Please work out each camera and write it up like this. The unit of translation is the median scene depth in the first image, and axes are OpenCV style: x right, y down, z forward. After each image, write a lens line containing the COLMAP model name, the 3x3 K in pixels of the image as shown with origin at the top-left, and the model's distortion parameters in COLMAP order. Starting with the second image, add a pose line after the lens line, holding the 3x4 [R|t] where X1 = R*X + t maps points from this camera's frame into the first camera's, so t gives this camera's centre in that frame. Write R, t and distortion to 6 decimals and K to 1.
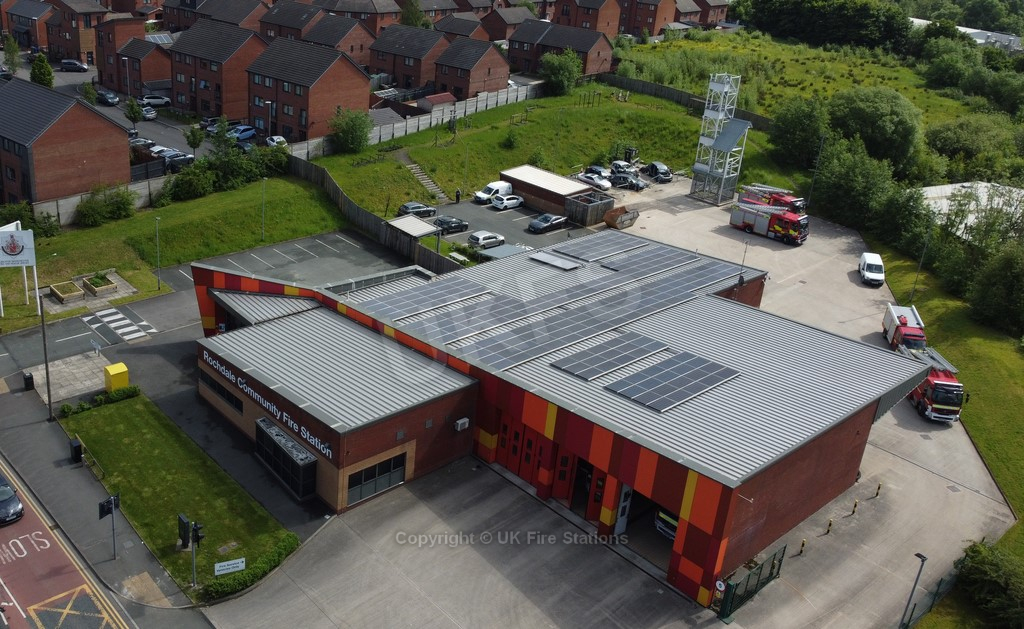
lens RADIAL K [[934.8, 0, 405.5], [0, 934.8, 282.3], [0, 0, 1]] dist [0.008044, -0.012757]
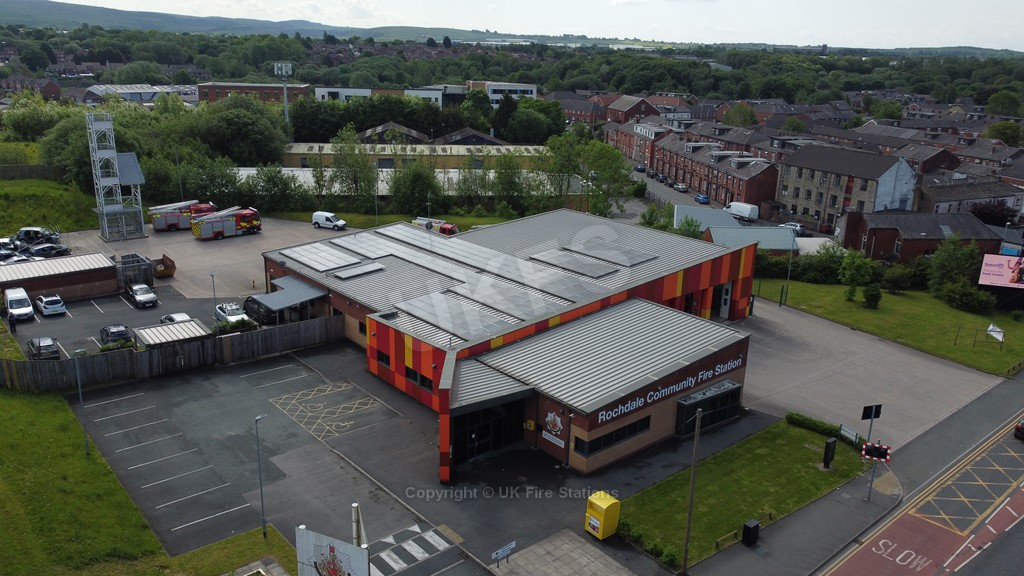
lens RADIAL K [[774.2, 0, 512.0], [0, 774.2, 288.0], [0, 0, 1]] dist [0.008151, -0.011590]
pose [[-0.013904, -0.350385, 0.936503, -0.598214], [0.359235, 0.872310, 0.331701, -0.209547], [-0.933143, 0.341037, 0.113742, 0.672101]]
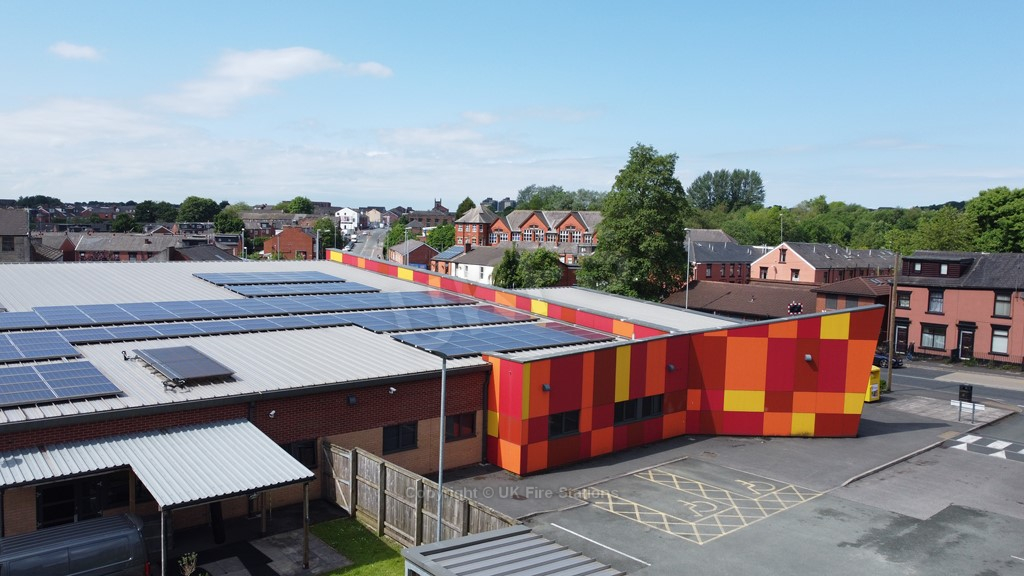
lens RADIAL K [[774.2, 0, 512.0], [0, 774.2, 288.0], [0, 0, 1]] dist [0.008151, -0.011590]
pose [[-0.996157, -0.085705, -0.018033, 0.023837], [-0.084447, 0.885333, 0.457225, -0.194900], [-0.023221, 0.456991, -0.889168, 1.150494]]
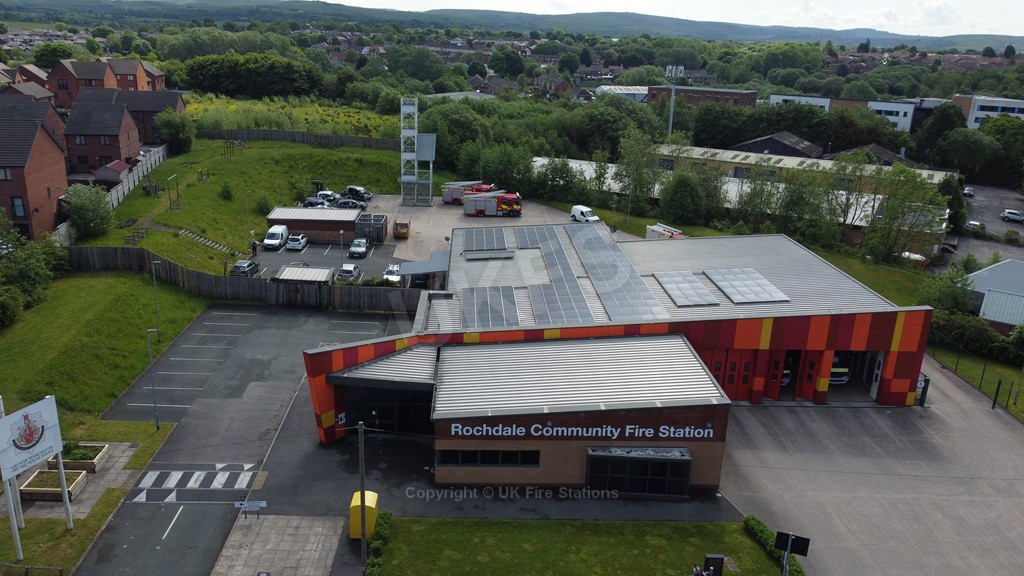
lens RADIAL K [[774.2, 0, 512.0], [0, 774.2, 288.0], [0, 0, 1]] dist [0.008151, -0.011590]
pose [[0.605231, -0.278171, 0.745866, -0.461422], [0.306598, 0.946132, 0.104072, -0.066125], [-0.734638, 0.165693, 0.657915, 0.349869]]
